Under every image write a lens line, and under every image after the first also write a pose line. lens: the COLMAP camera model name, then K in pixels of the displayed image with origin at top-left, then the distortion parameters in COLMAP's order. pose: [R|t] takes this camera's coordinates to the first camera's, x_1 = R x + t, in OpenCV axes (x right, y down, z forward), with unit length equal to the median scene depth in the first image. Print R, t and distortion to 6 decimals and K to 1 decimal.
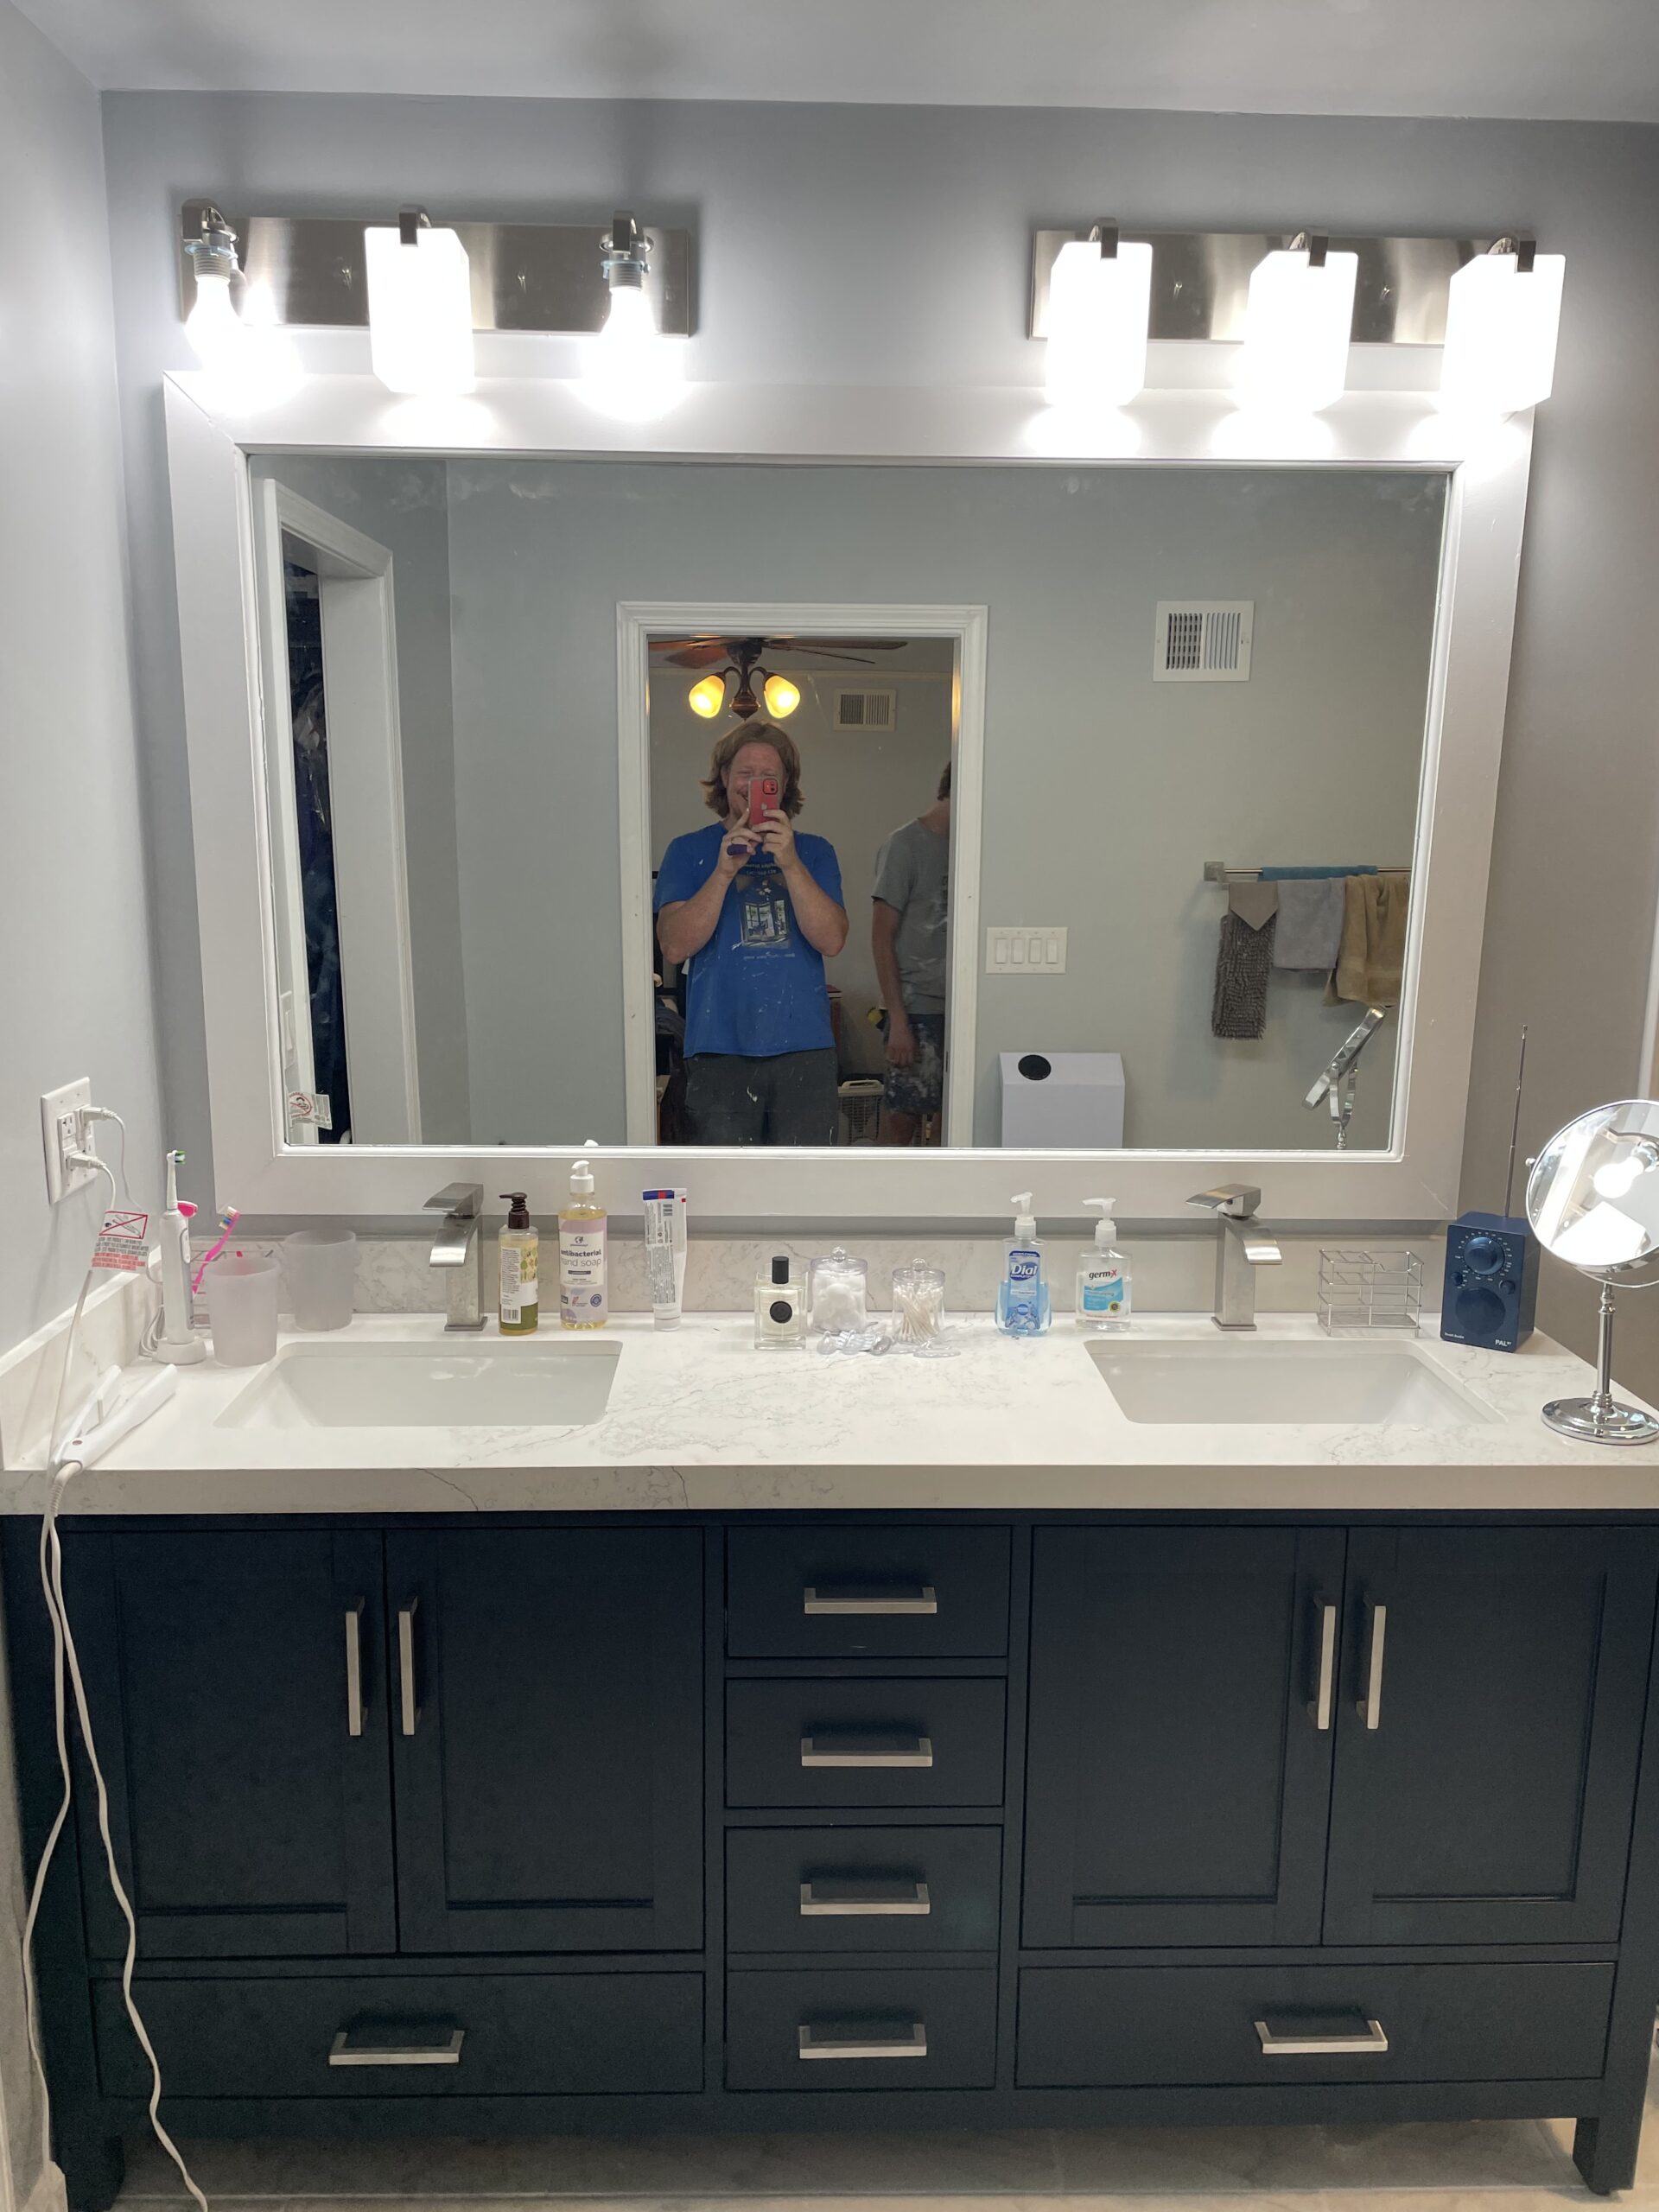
lens RADIAL K [[1669.7, 0, 819.8], [0, 1669.7, 1112.3], [0, 0, 1]] dist [0.092018, -0.115229]
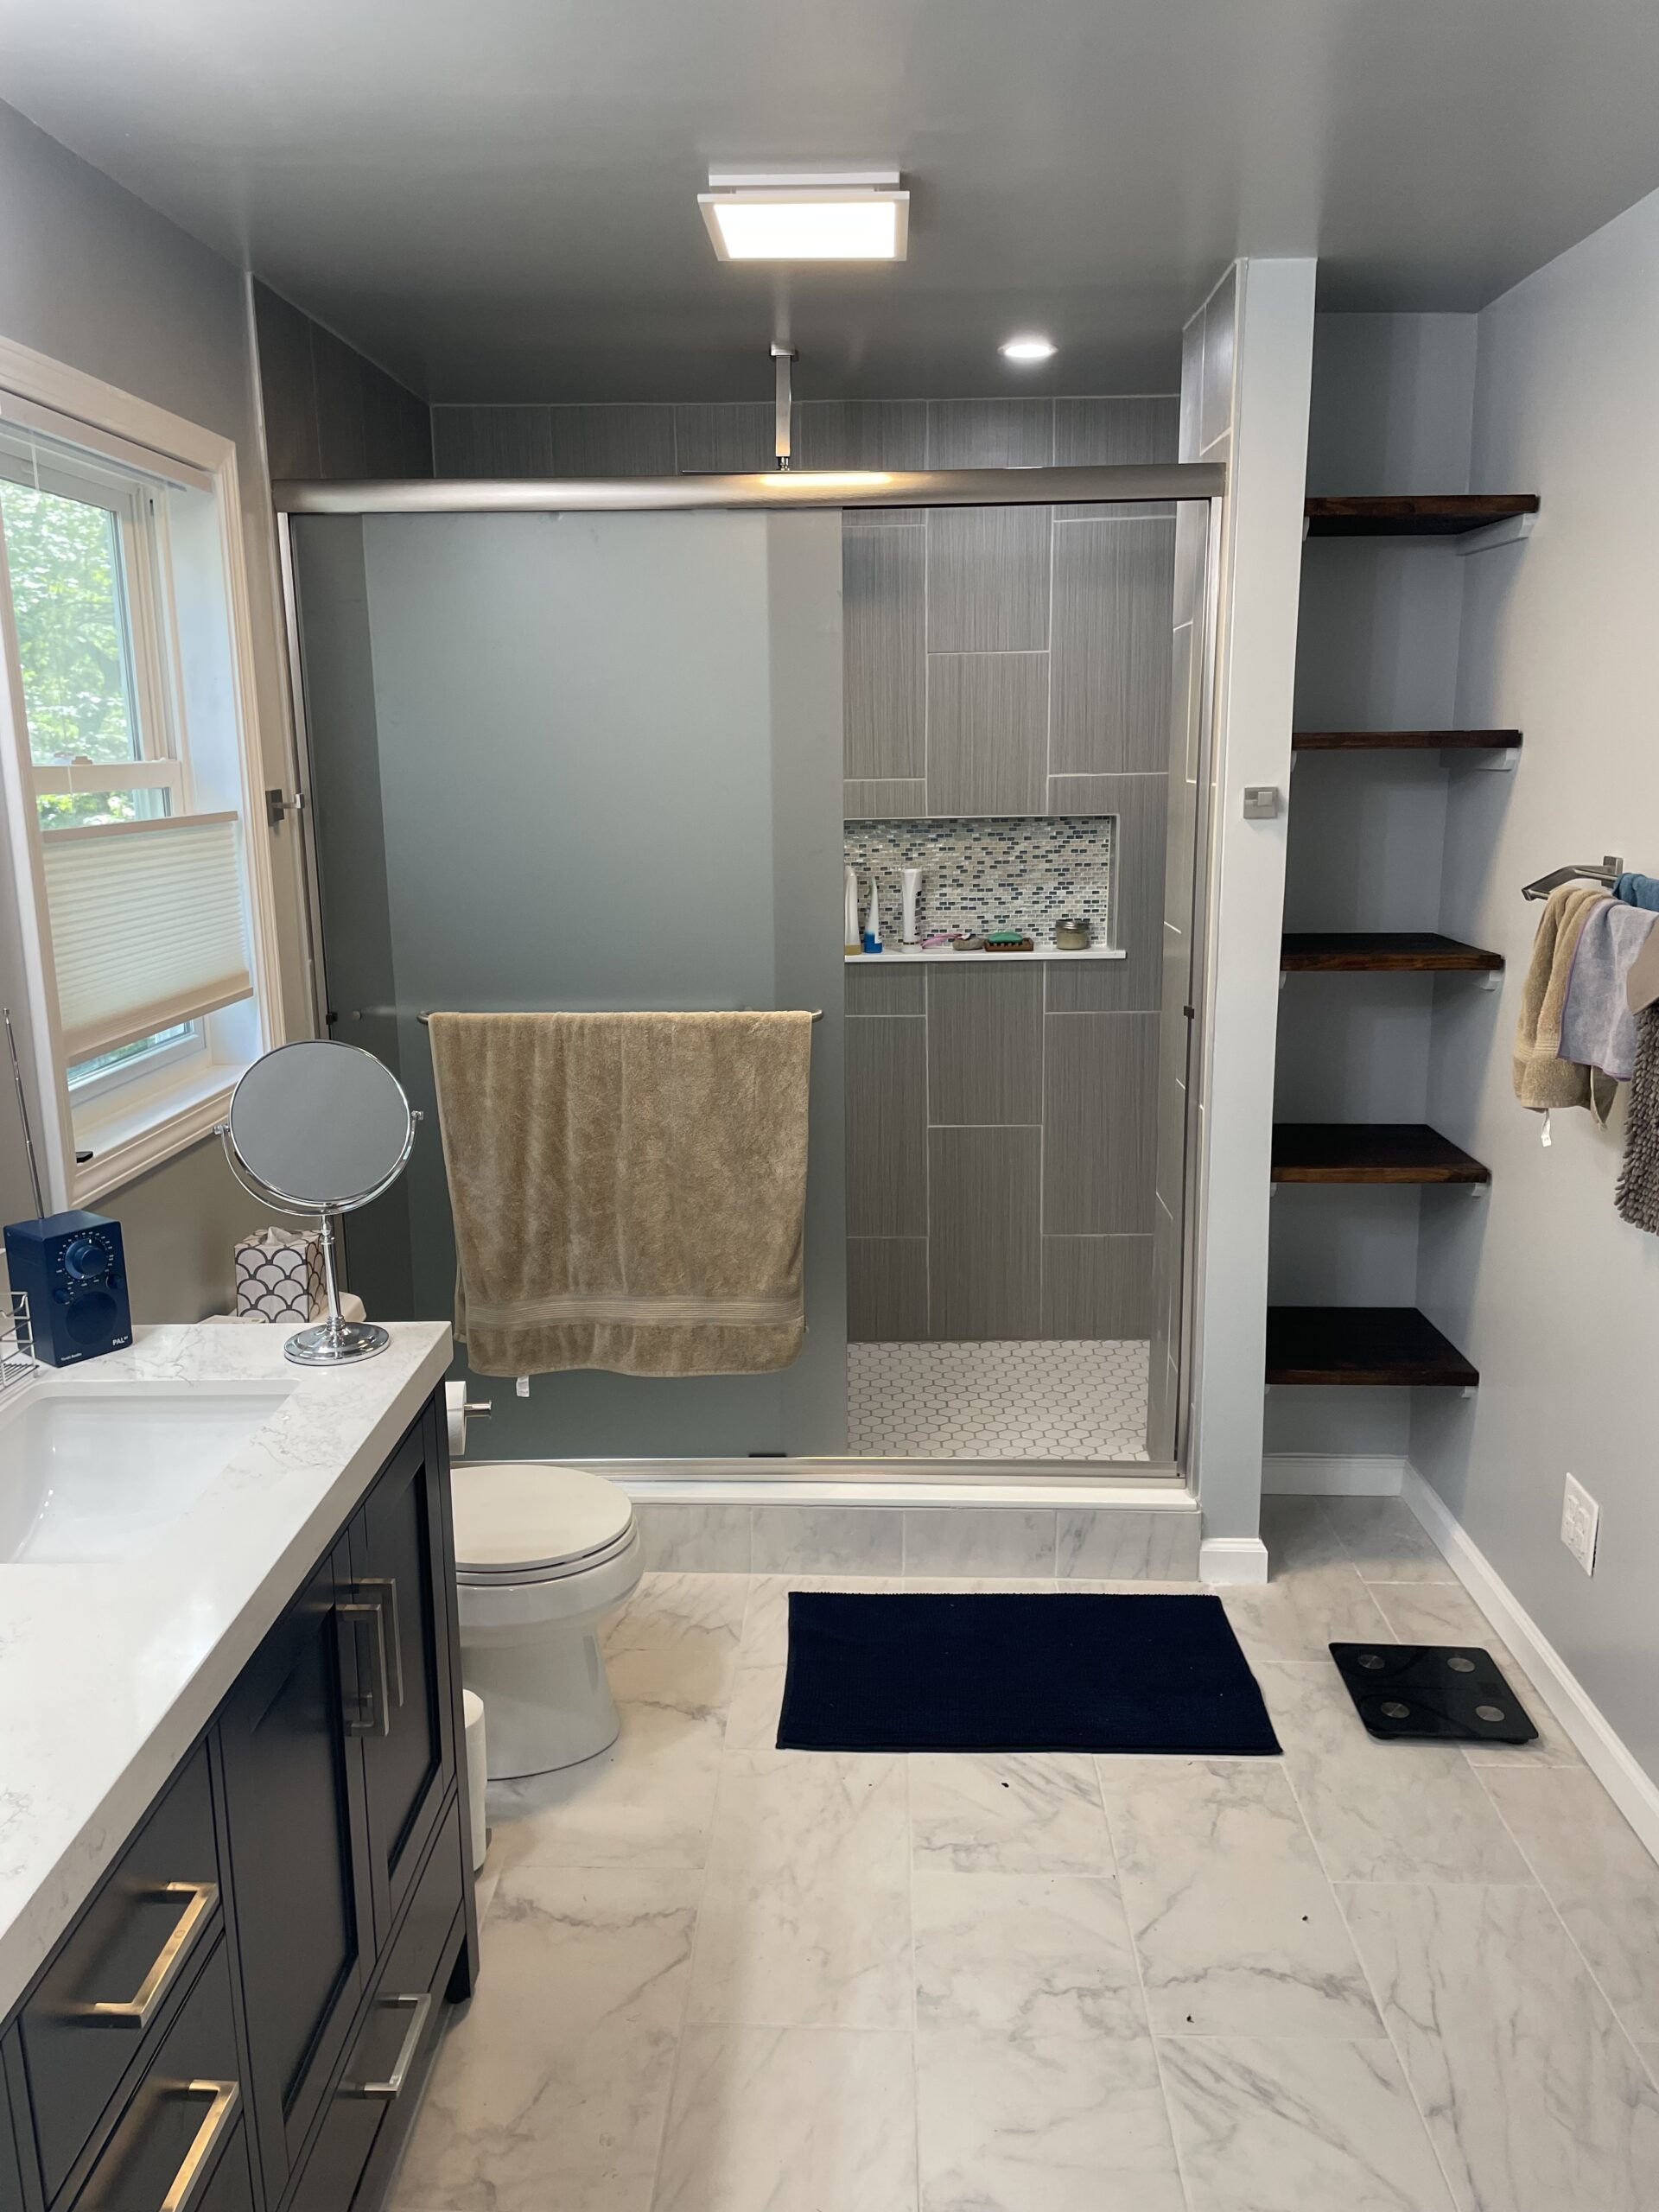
lens RADIAL K [[1669.7, 0, 824.0], [0, 1669.7, 1089.3], [0, 0, 1]] dist [0.092018, -0.115229]
pose [[0.054690, -0.212427, 0.975645, -0.480264], [0.203723, 0.958928, 0.197367, -0.108353], [-0.977500, 0.187967, 0.095720, 0.528186]]
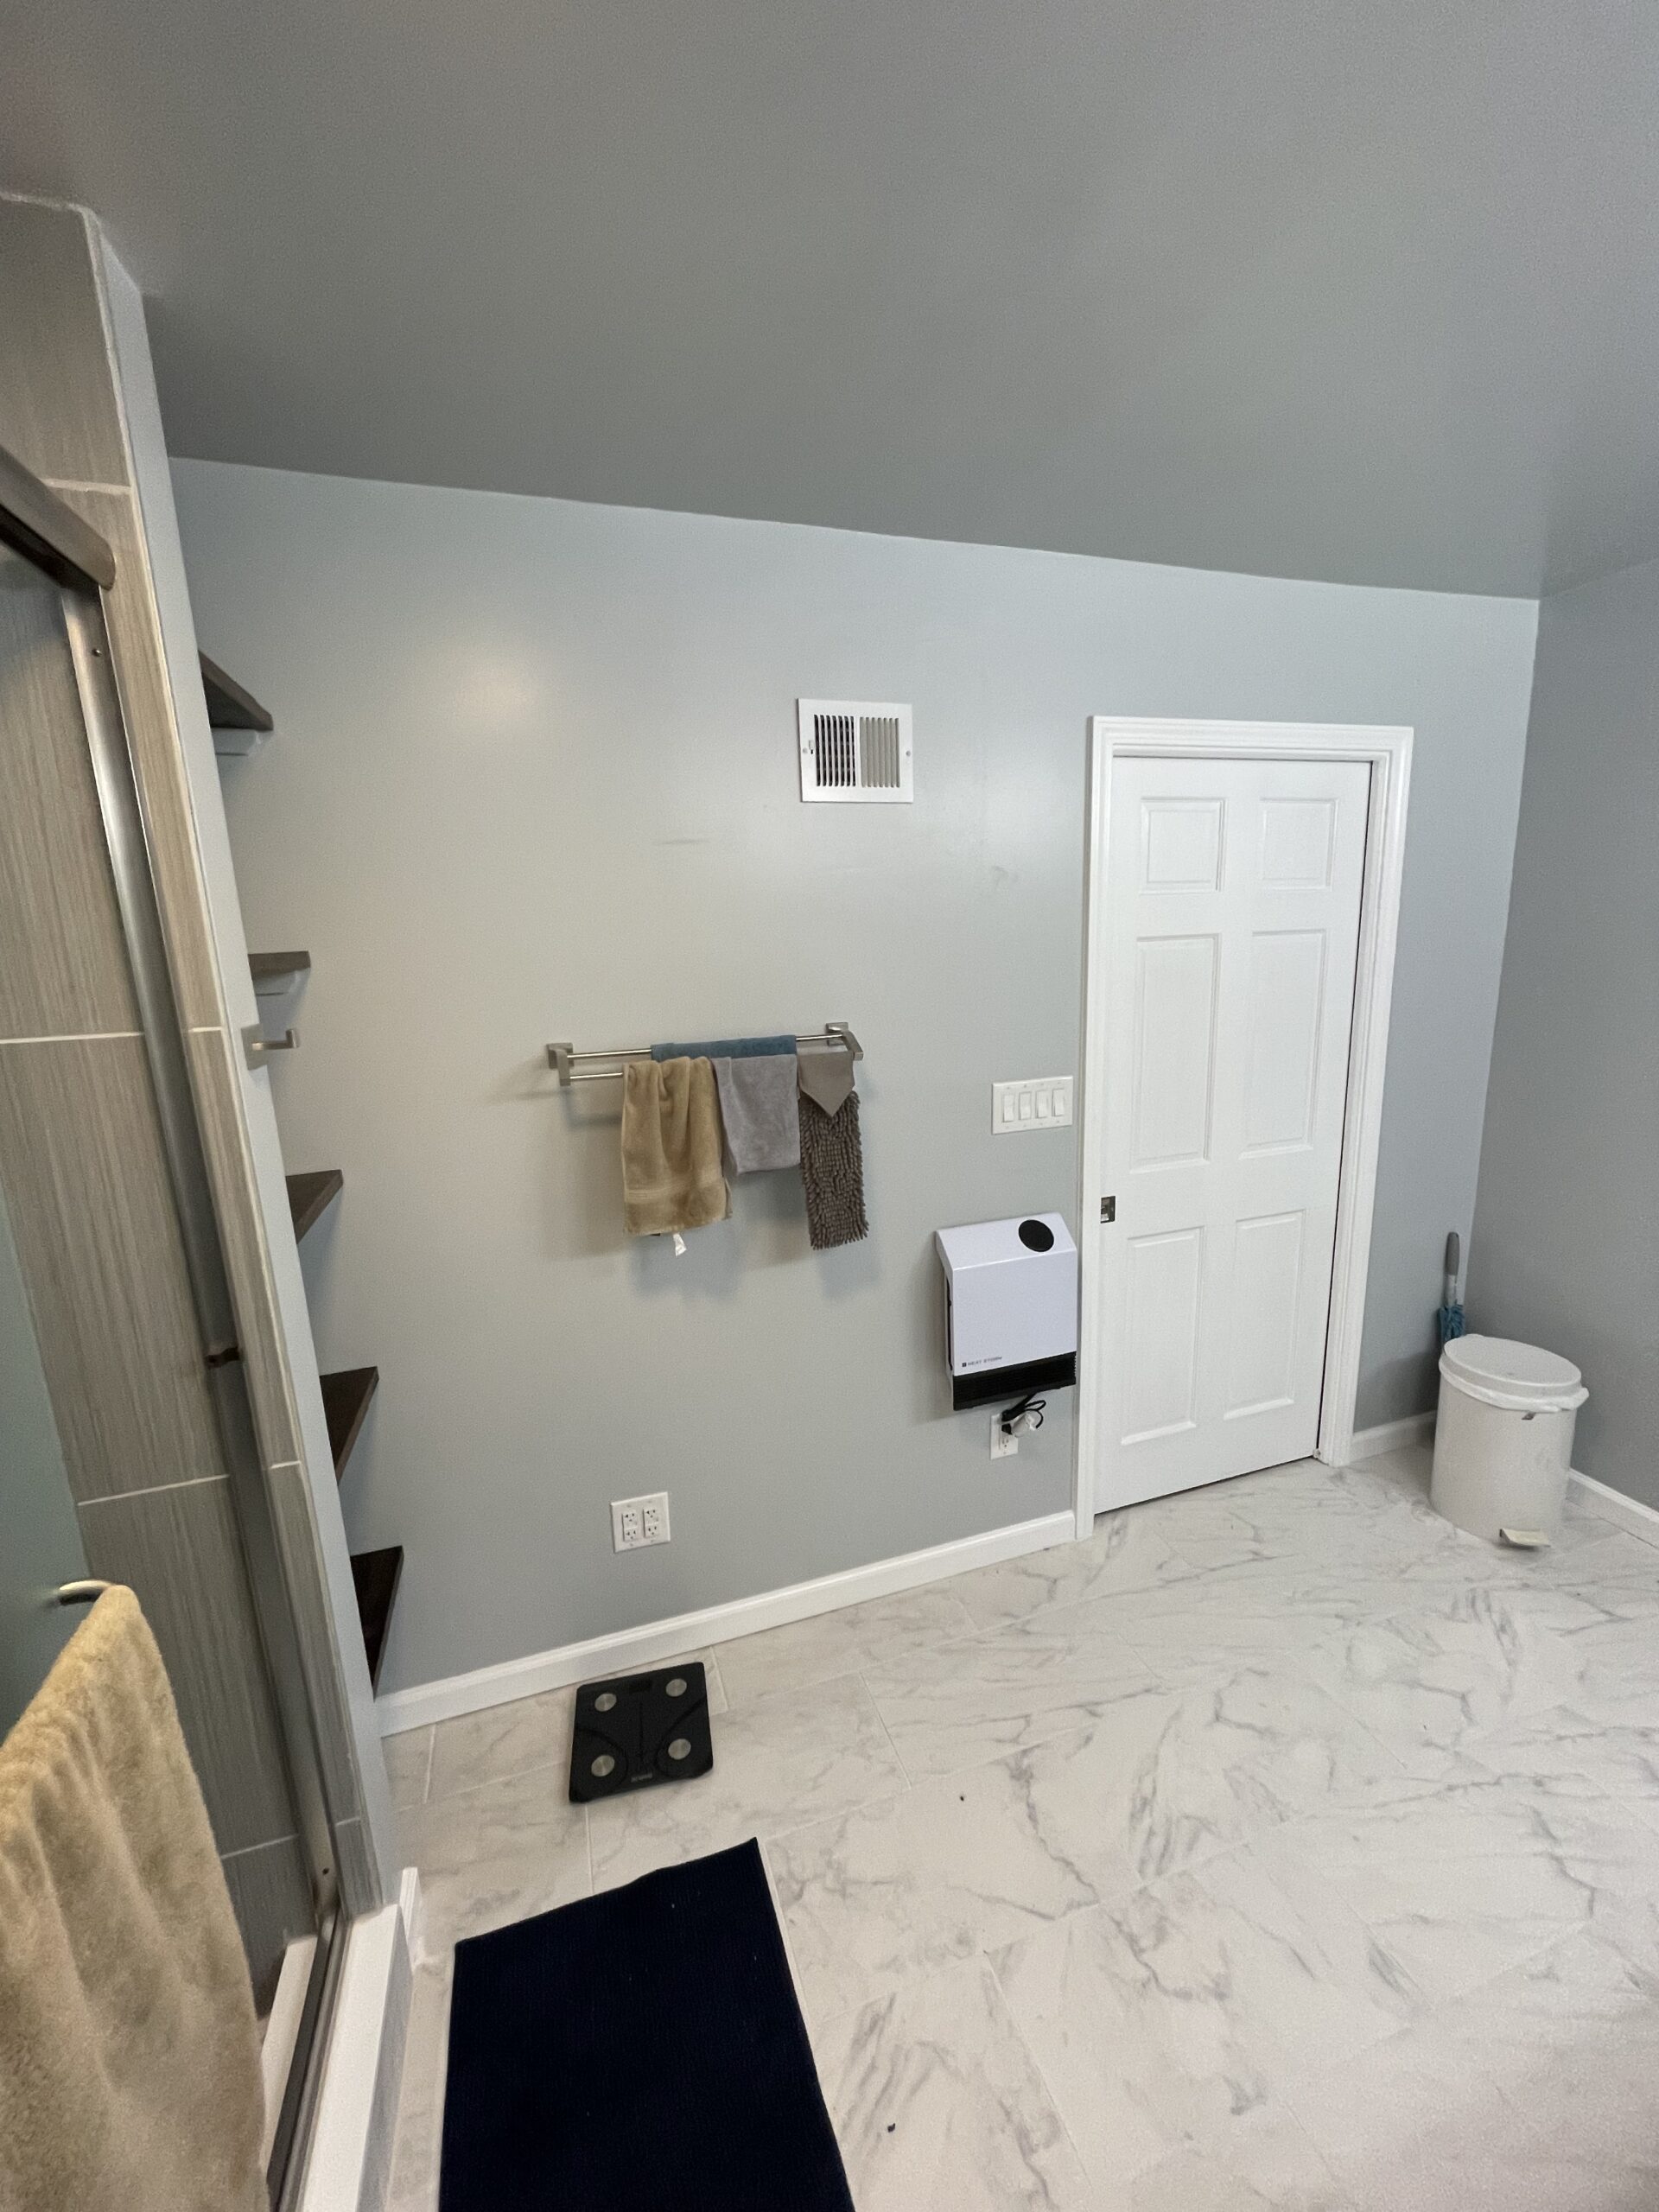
lens RADIAL K [[891.1, 0, 829.3], [0, 891.1, 1106.2], [0, 0, 1]] dist [-0.003238, -0.000602]
pose [[-0.956248, 0.087592, -0.279137, 0.842594], [-0.025043, 0.926119, 0.376400, -0.172955], [0.291484, 0.366922, -0.883405, 0.882637]]
